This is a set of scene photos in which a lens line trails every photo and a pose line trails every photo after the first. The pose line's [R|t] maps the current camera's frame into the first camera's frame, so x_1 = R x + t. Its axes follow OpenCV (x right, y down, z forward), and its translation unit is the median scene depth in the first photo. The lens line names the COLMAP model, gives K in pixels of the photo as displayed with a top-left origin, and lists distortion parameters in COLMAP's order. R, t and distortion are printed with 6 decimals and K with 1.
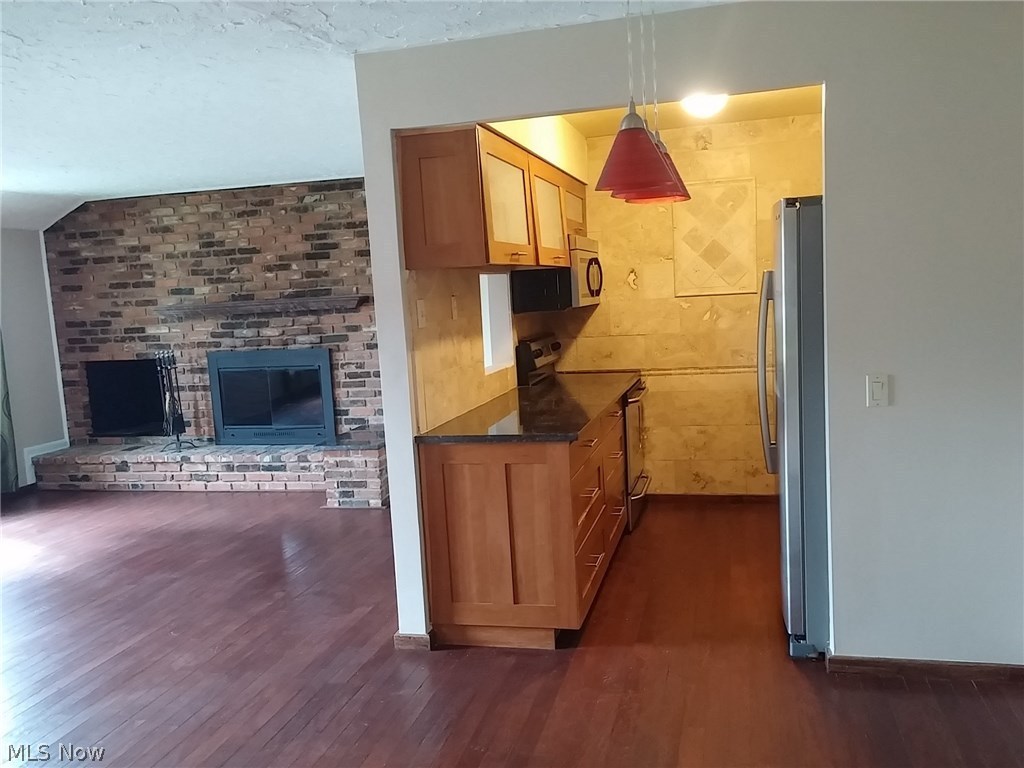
lens RADIAL K [[871.1, 0, 514.6], [0, 871.1, 392.6], [0, 0, 1]] dist [0.069407, -0.071830]
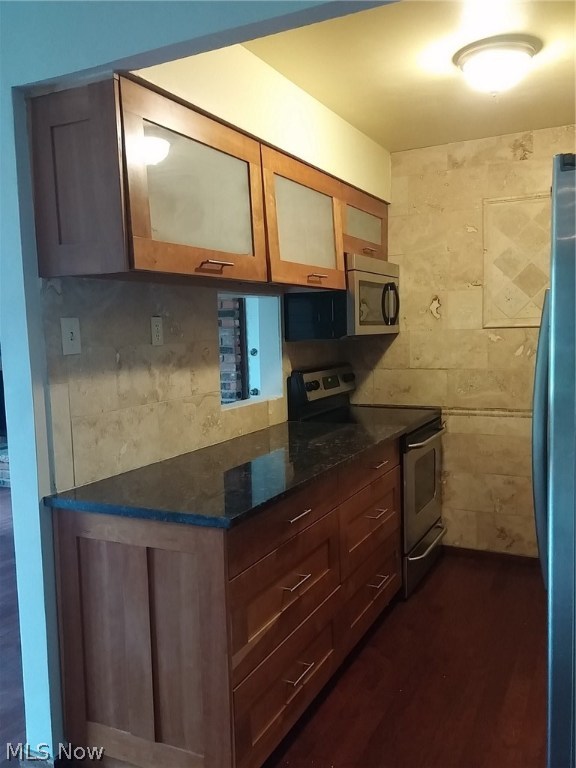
lens RADIAL K [[653.4, 0, 280.8], [0, 653.4, 384.8], [0, 0, 1]] dist [0.069407, -0.071830]
pose [[0.975299, 0.047113, -0.215807, 0.127902], [-0.051727, 0.998537, -0.015775, -0.030292], [0.214748, 0.026548, 0.976309, 0.301085]]
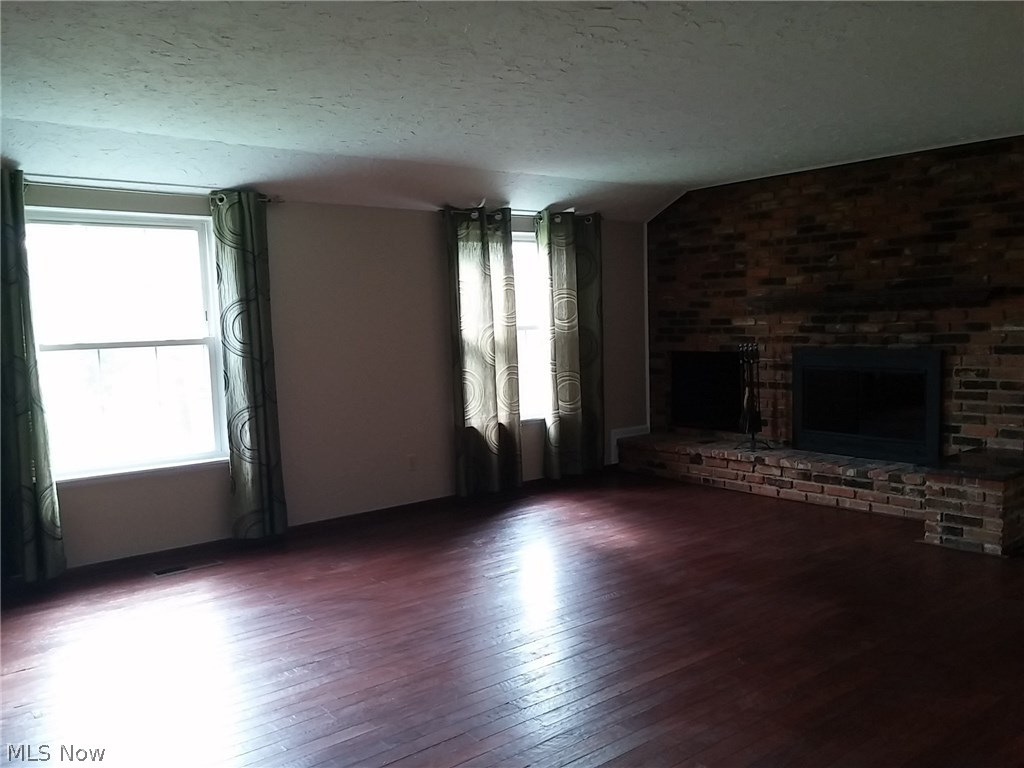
lens RADIAL K [[871.1, 0, 492.8], [0, 871.1, 402.2], [0, 0, 1]] dist [0.069407, -0.071830]
pose [[0.793915, 0.090687, -0.601228, -0.053800], [-0.085315, 0.995647, 0.037523, 0.004207], [0.602014, 0.021503, 0.798196, 0.100115]]
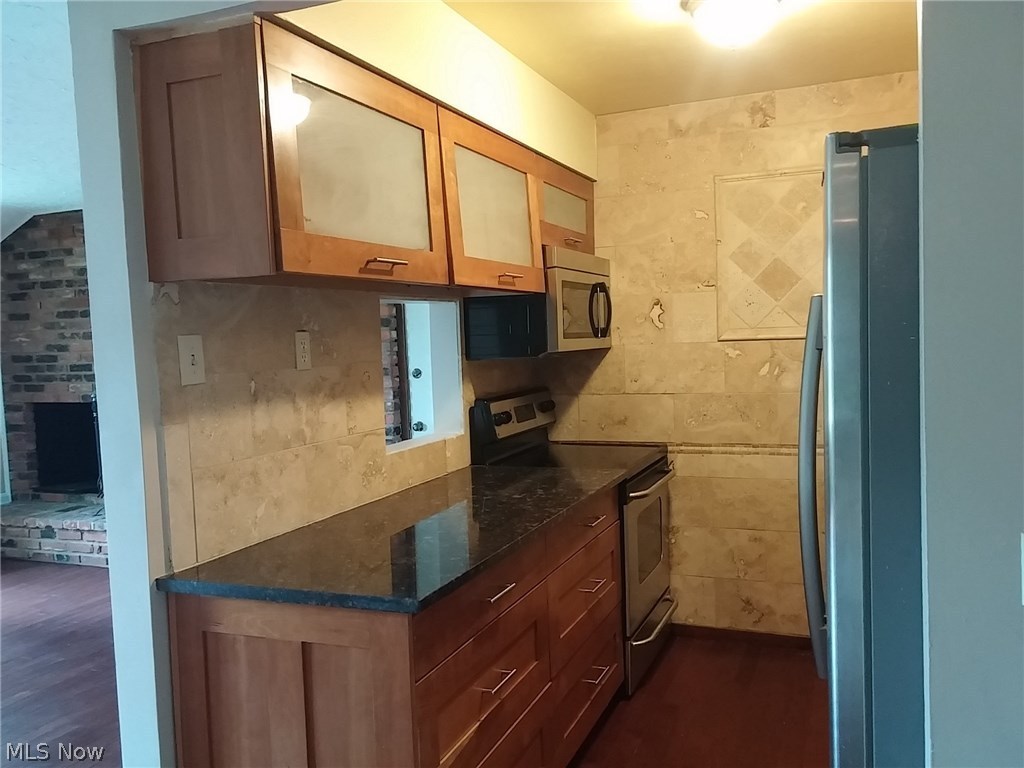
lens RADIAL K [[871.1, 0, 507.9], [0, 871.1, 389.1], [0, 0, 1]] dist [0.069407, -0.071830]
pose [[0.989890, 0.028188, -0.139010, 0.114369], [-0.034963, 0.998305, -0.046533, -0.032644], [0.137463, 0.050922, 0.989197, 0.291092]]
